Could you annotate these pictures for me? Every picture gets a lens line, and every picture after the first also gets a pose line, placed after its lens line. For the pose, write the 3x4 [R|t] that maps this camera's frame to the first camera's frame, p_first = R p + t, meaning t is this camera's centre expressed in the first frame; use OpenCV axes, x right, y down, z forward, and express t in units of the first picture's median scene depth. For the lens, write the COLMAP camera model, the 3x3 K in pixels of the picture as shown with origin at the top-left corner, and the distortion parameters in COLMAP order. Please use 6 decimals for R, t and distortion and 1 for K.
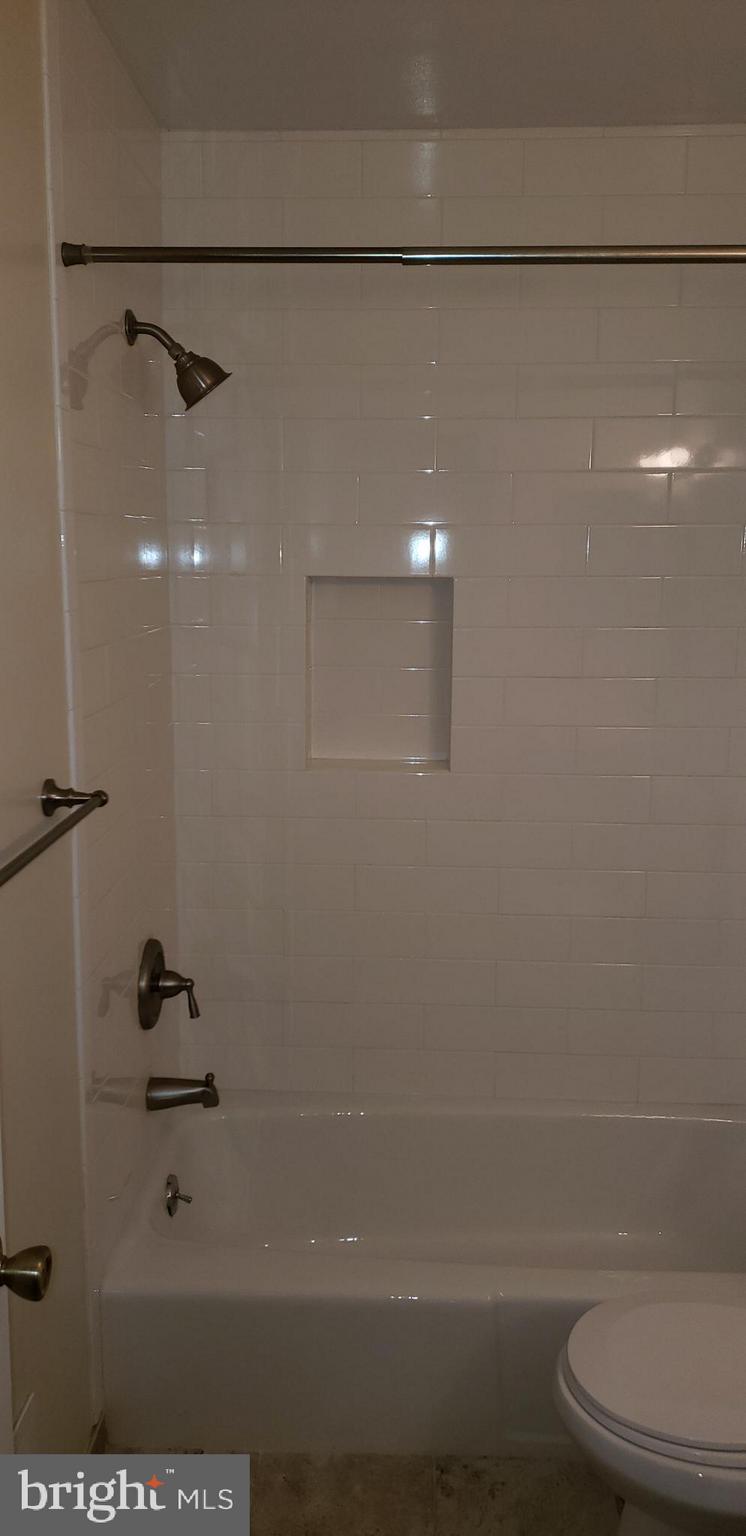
lens RADIAL K [[1219.5, 0, 373.0], [0, 1219.5, 768.0], [0, 0, 1]] dist [0.067944, -0.054929]
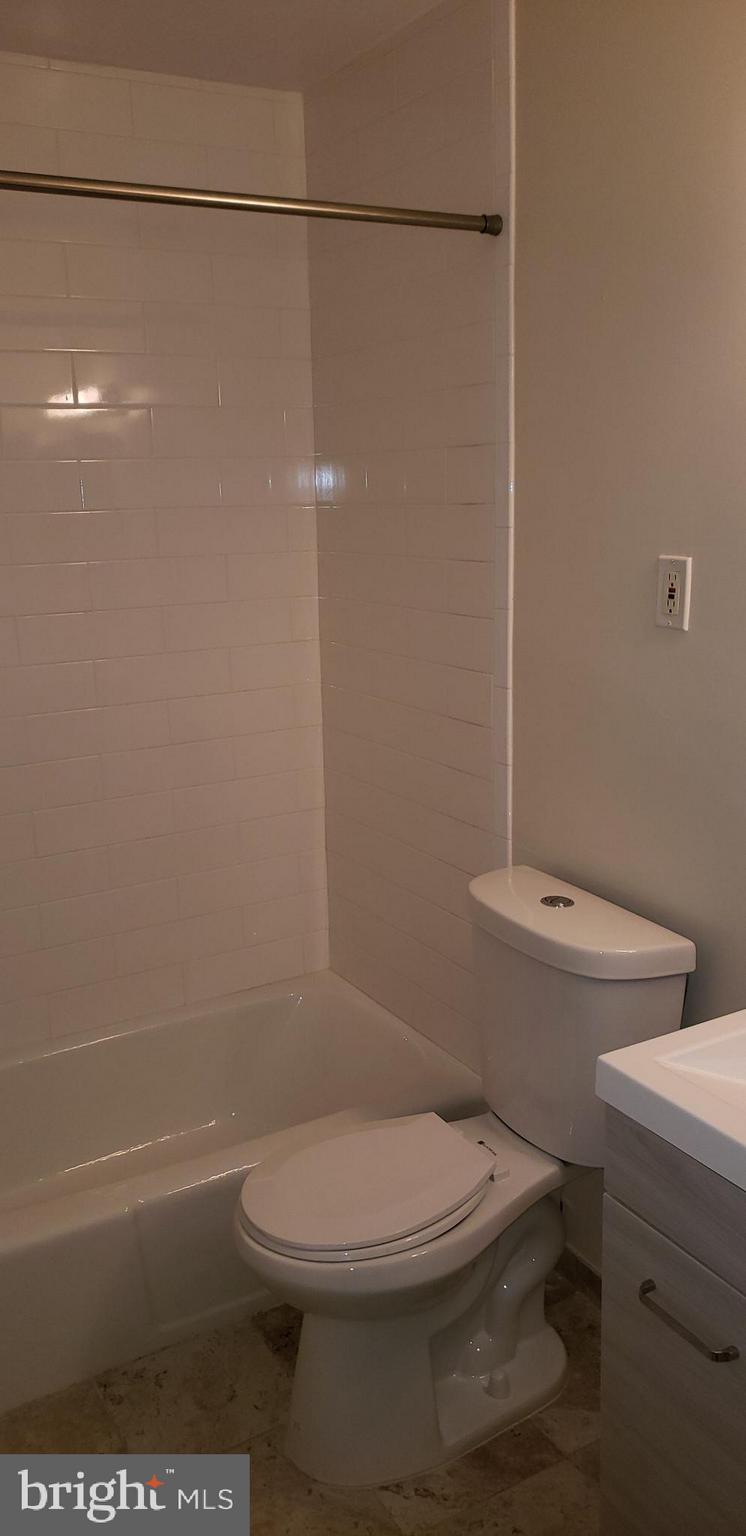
lens RADIAL K [[1208.3, 0, 373.0], [0, 1208.3, 768.0], [0, 0, 1]] dist [0.203349, -0.372764]
pose [[0.830812, -0.149429, 0.536118, -0.241855], [0.125116, 0.988772, 0.081703, 0.001423], [-0.542307, -0.000803, 0.840180, 0.011081]]
